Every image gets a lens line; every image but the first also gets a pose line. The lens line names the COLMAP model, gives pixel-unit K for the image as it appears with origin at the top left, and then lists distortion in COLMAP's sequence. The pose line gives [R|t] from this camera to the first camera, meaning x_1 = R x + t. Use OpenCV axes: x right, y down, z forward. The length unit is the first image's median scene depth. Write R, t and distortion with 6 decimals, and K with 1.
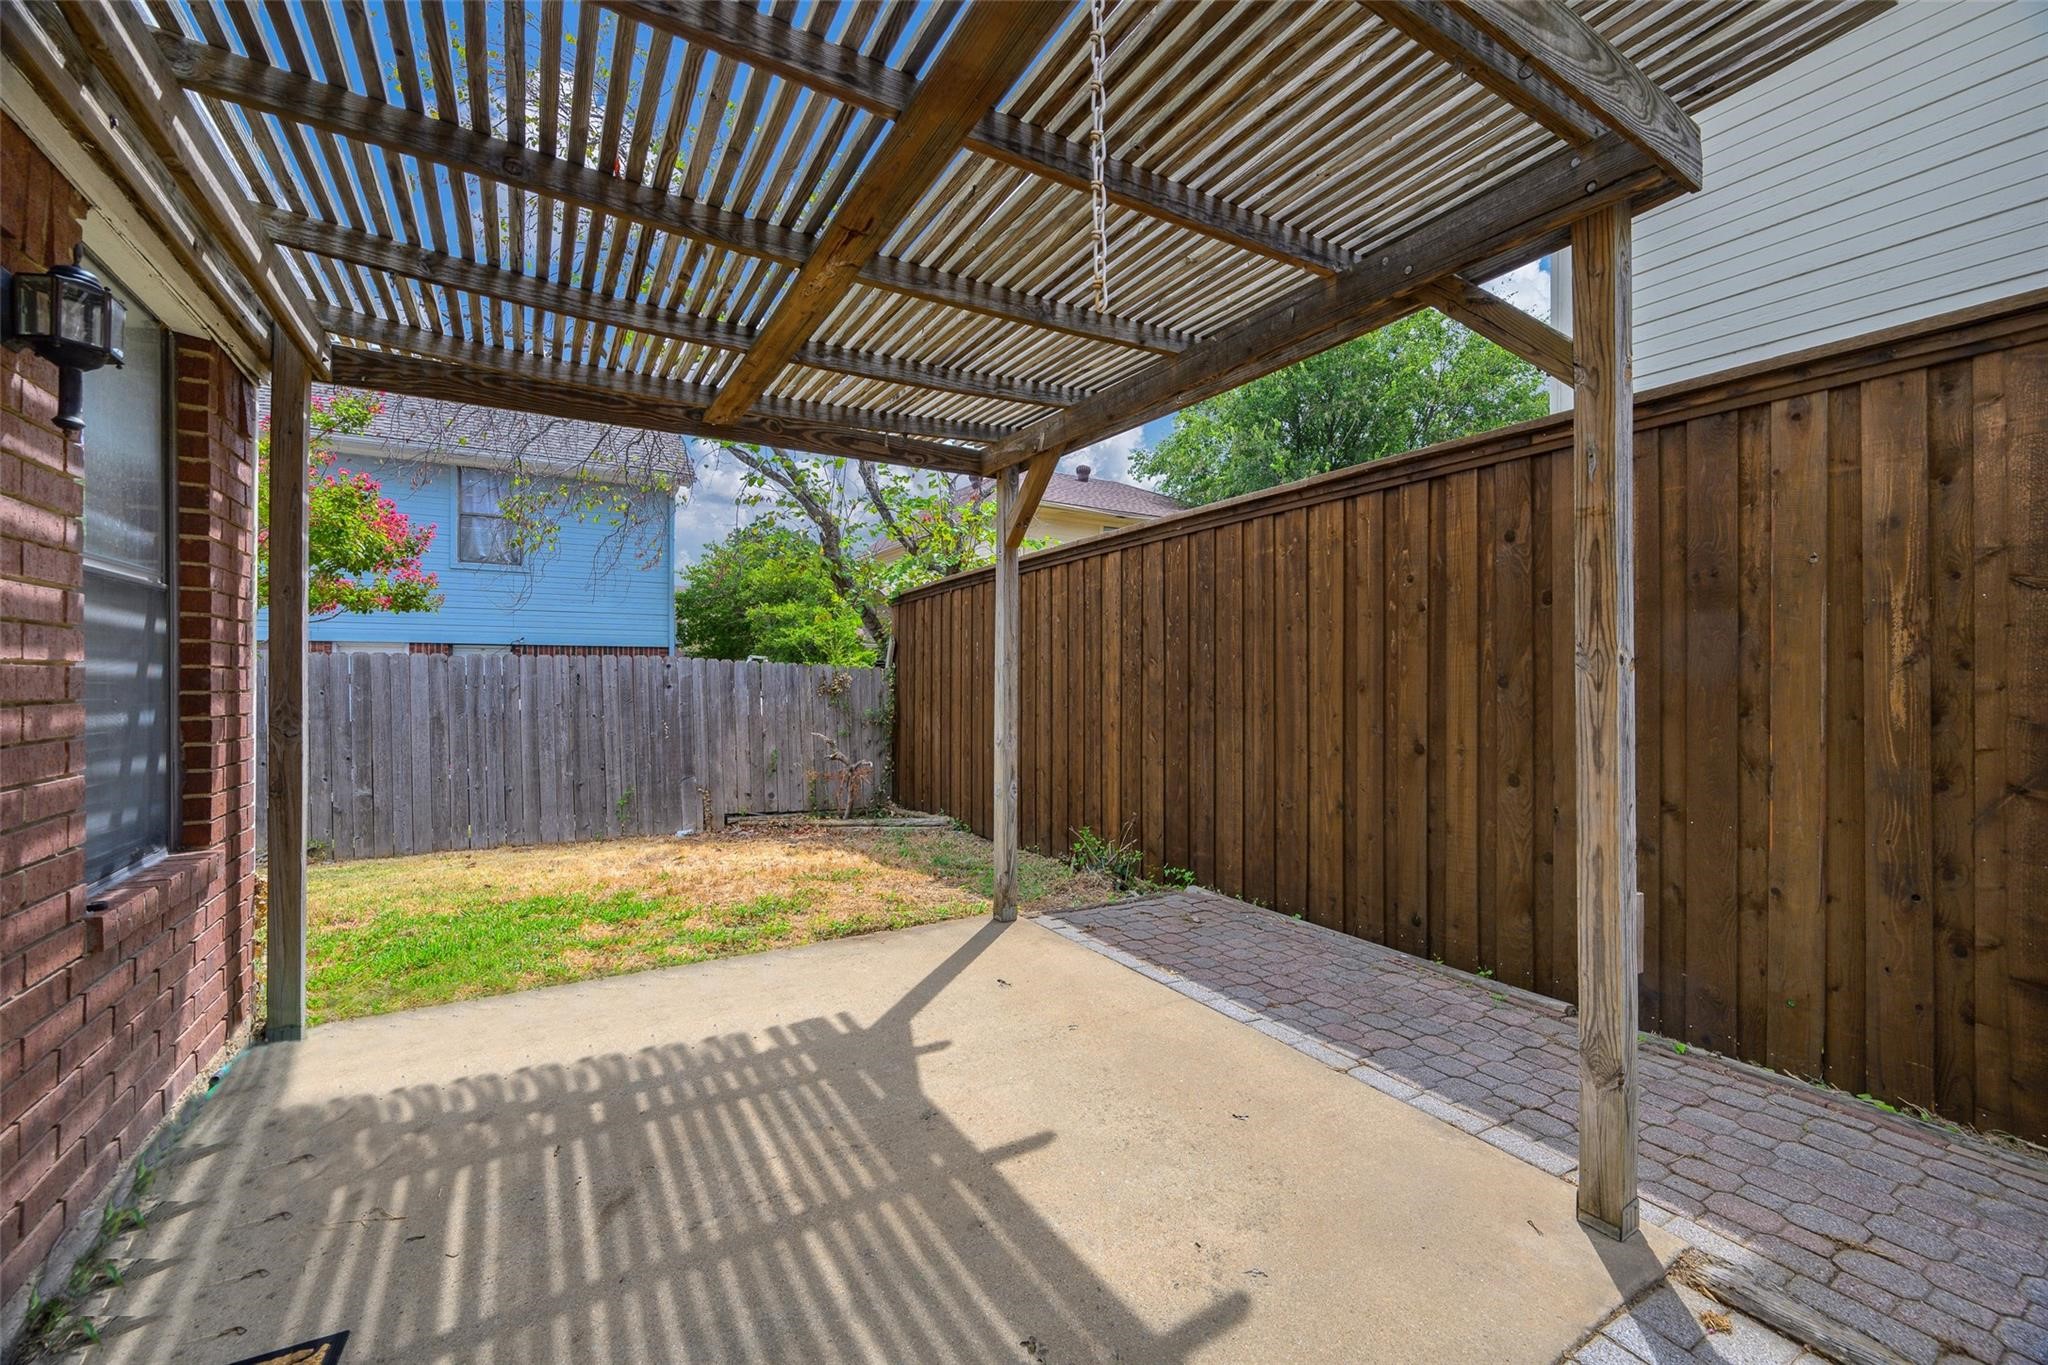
lens RADIAL K [[817.6, 0, 1021.5], [0, 817.6, 681.6], [0, 0, 1]] dist [0.001683, -0.000436]
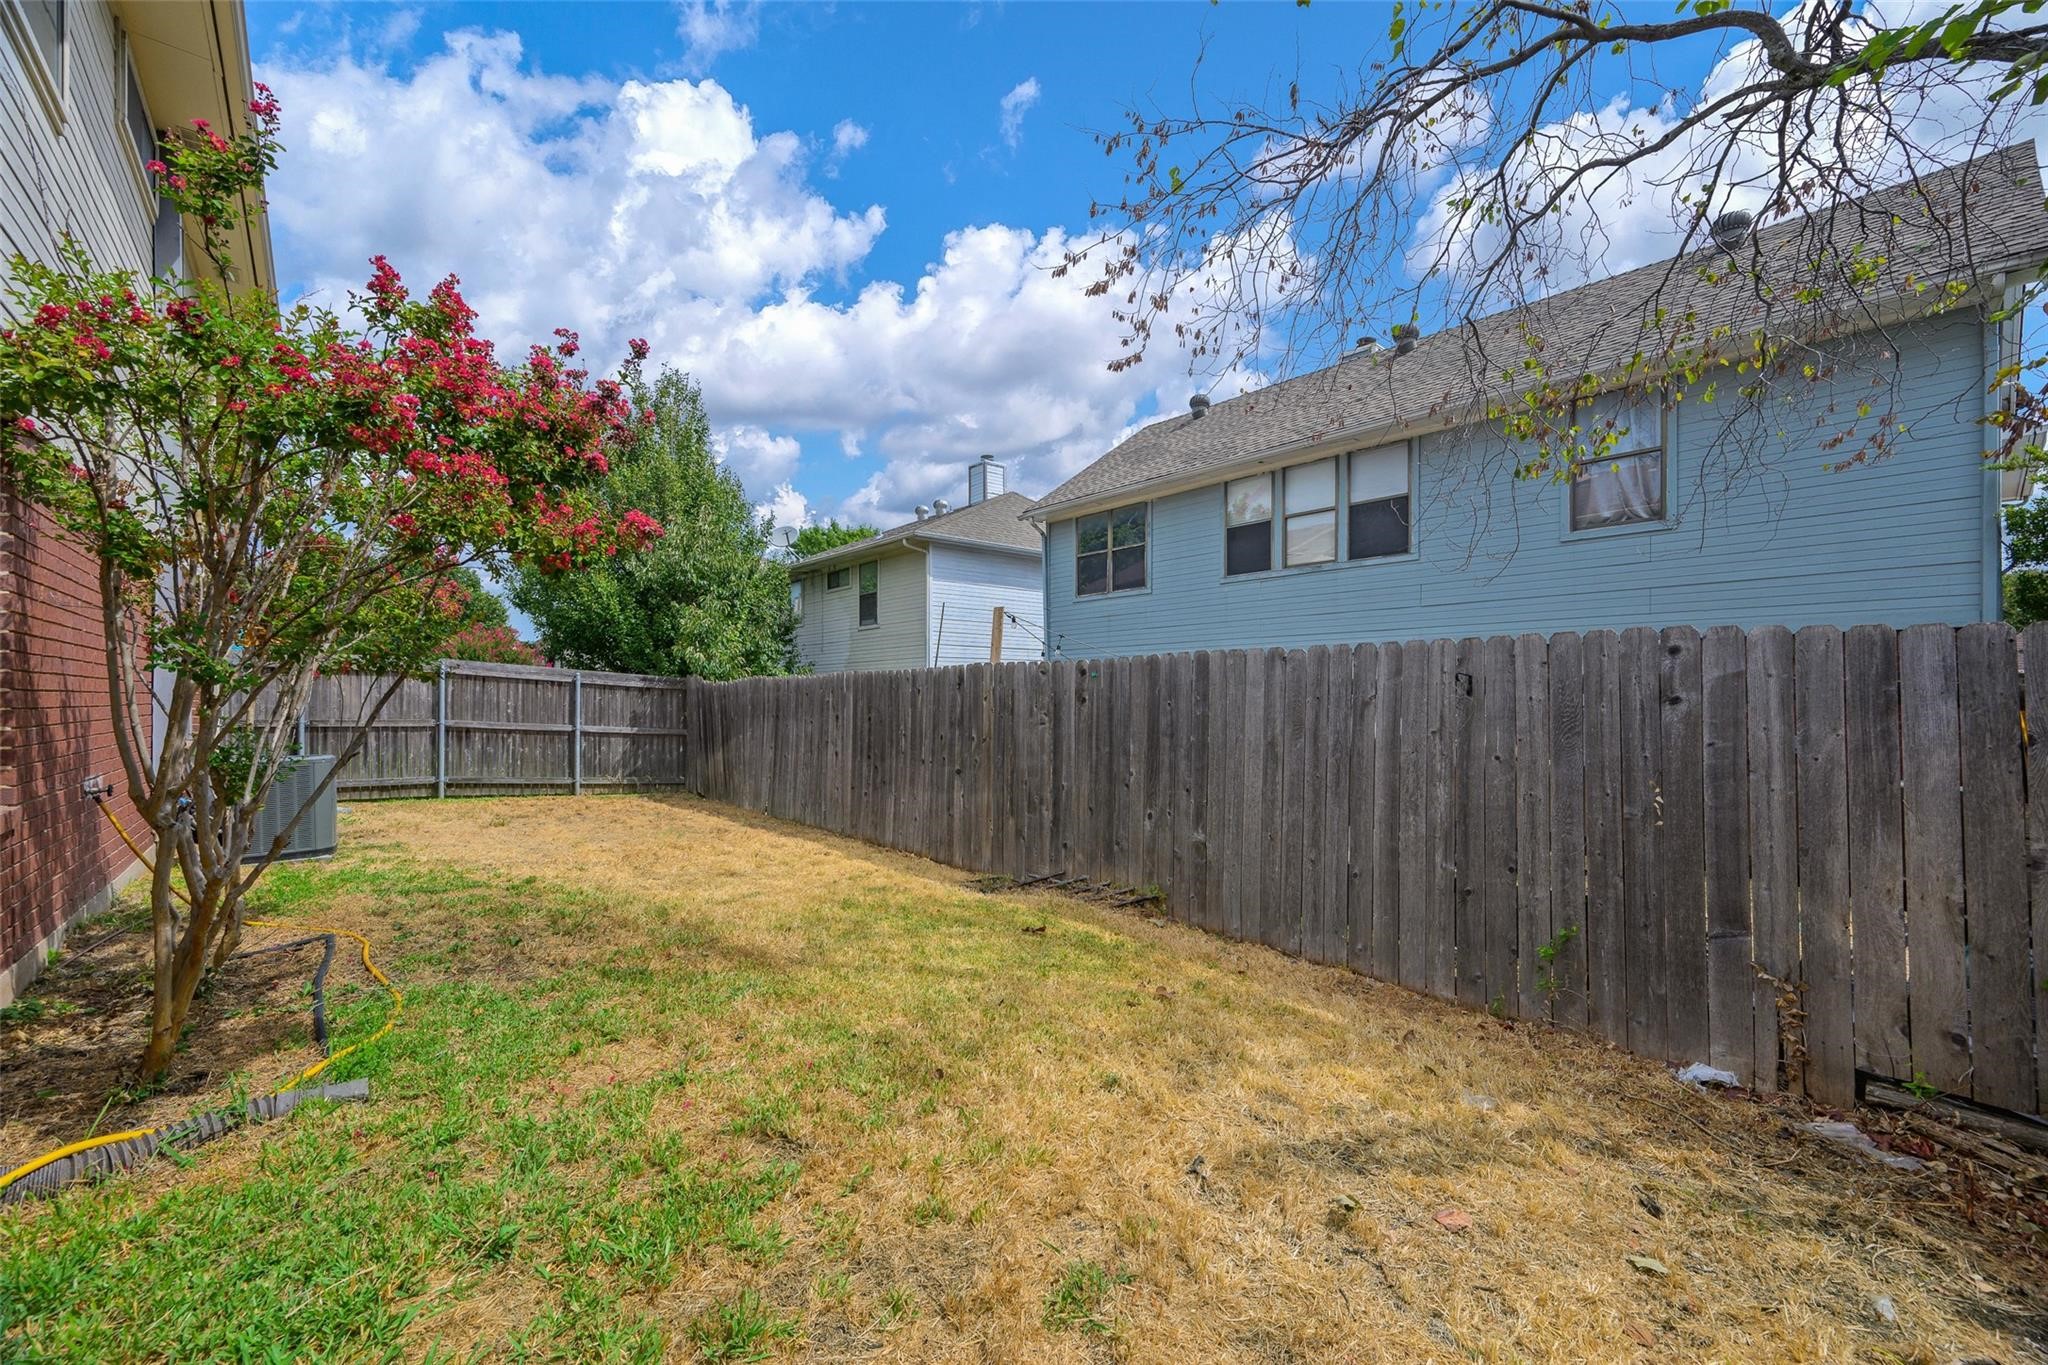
lens RADIAL K [[817.6, 0, 1019.6], [0, 817.6, 692.8], [0, 0, 1]] dist [0.001683, -0.000436]
pose [[0.163979, -0.004175, -0.986455, -0.084310], [-0.007337, 0.999958, -0.005452, 0.007595], [0.986437, 0.008132, 0.163941, 0.637643]]
